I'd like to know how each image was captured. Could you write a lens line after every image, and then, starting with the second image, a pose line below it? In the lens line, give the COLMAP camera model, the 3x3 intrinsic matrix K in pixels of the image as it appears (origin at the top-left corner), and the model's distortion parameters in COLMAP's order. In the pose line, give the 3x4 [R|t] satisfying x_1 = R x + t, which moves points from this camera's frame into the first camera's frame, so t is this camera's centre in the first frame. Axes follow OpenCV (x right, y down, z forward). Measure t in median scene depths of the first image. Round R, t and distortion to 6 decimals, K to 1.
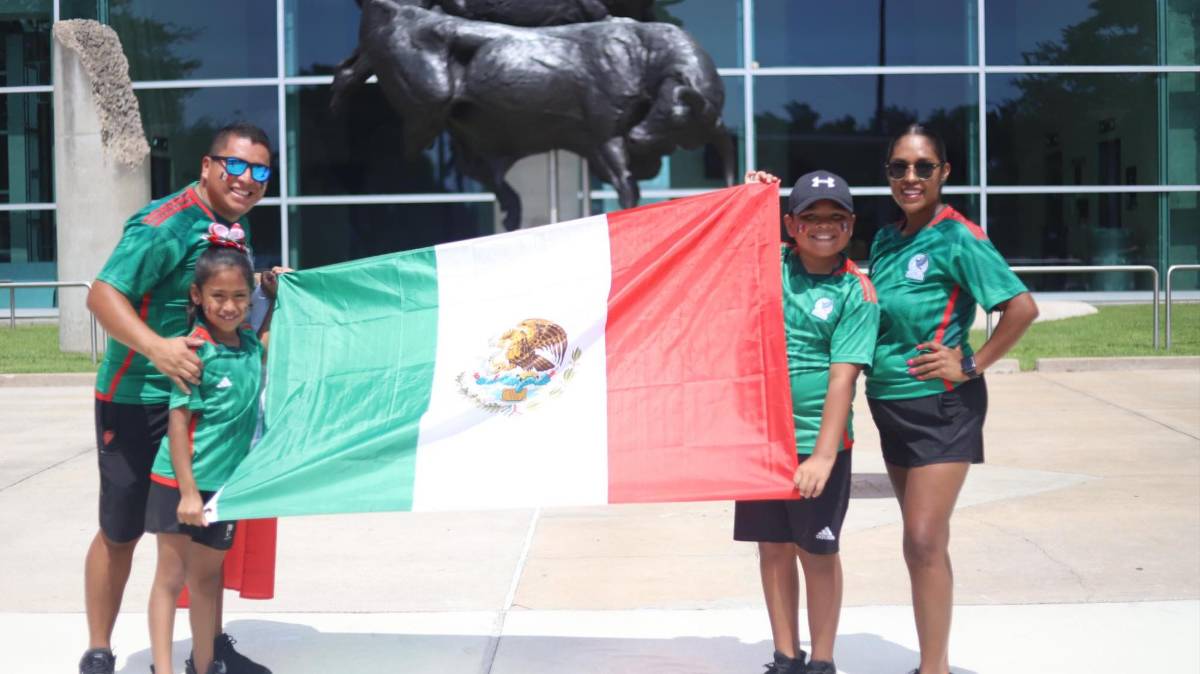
lens RADIAL K [[1521.1, 0, 600.0], [0, 1521.1, 337.0], [0, 0, 1]] dist [-0.152994, 0.306600]
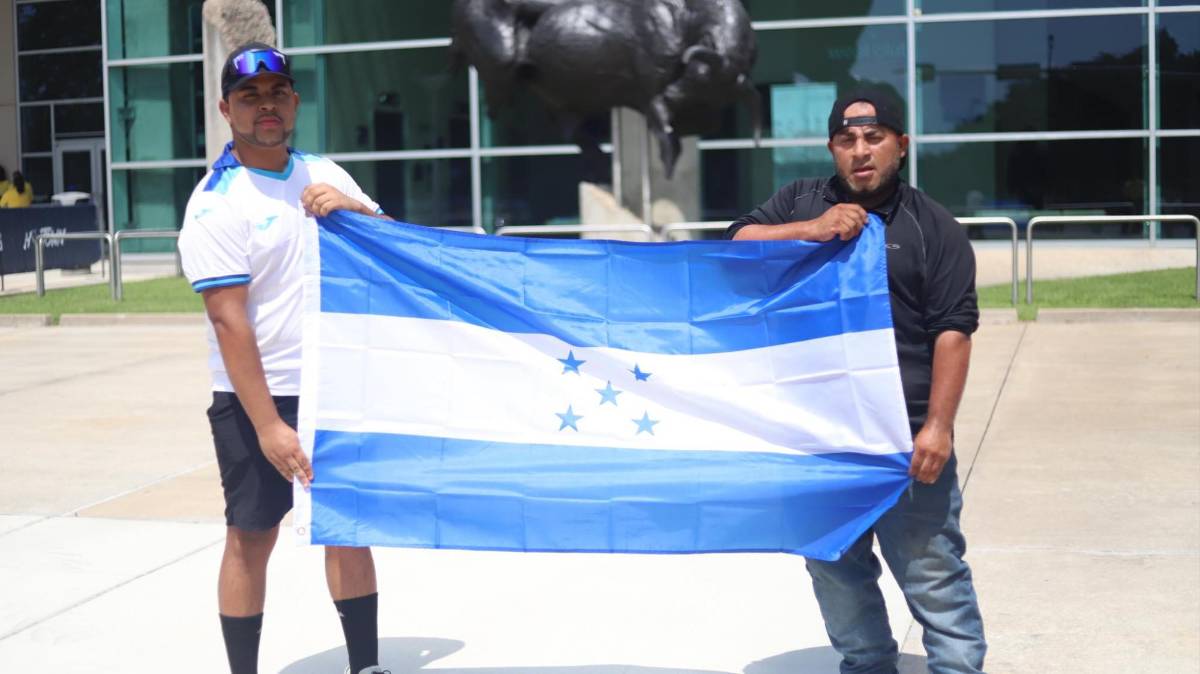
lens RADIAL K [[1521.1, 0, 600.0], [0, 1521.1, 337.0], [0, 0, 1]] dist [-0.152994, 0.306600]
pose [[0.972532, 0.014697, -0.232305, 0.215449], [-0.005661, 0.999203, 0.039518, -0.004742], [0.232700, -0.037118, 0.971840, -0.040831]]
